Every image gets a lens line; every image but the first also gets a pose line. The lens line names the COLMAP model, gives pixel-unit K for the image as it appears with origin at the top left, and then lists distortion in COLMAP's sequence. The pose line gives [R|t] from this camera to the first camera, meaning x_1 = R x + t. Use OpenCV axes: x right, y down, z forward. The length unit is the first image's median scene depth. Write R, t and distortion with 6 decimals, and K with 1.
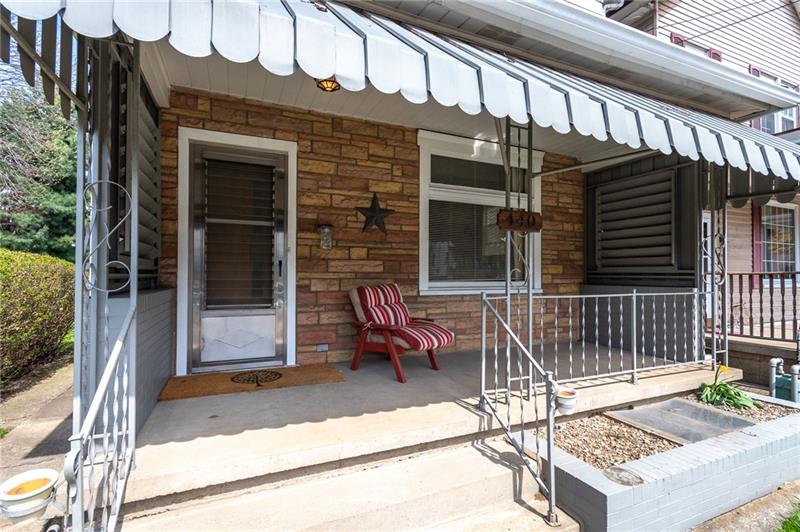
lens RADIAL K [[375.0, 0, 400.0], [0, 375.0, 266.0], [0, 0, 1]] dist [0.003612, 0.000680]
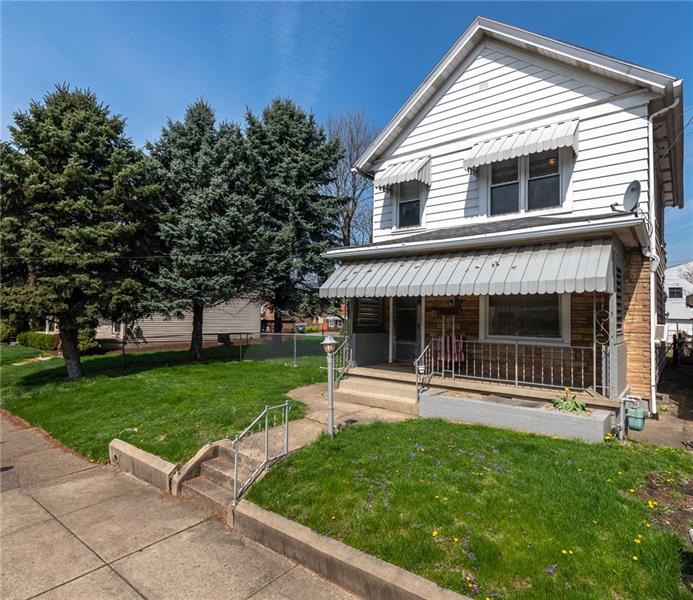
lens RADIAL K [[408.7, 0, 346.5], [0, 408.7, 300.0], [0, 0, 1]] dist [0.013205, 0.001340]
pose [[0.477178, -0.035781, -0.878078, 1.827498], [-0.001352, 0.999140, -0.041449, -0.057204], [0.878806, 0.020965, 0.476719, -0.732855]]
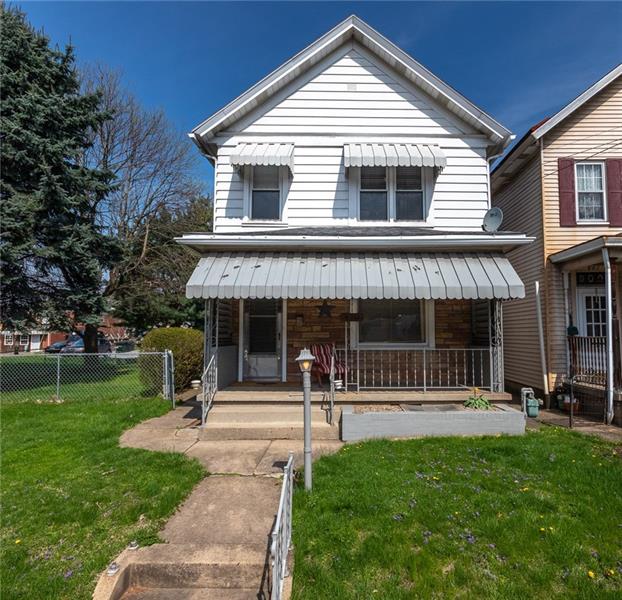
lens RADIAL K [[413.5, 0, 350.3], [0, 413.5, 301.7], [0, 0, 1]] dist [0.000400, 0.006152]
pose [[0.923951, -0.035291, -0.380879, 0.957122], [0.013686, 0.998147, -0.059285, -0.045766], [0.382266, 0.049564, 0.922722, -1.044193]]
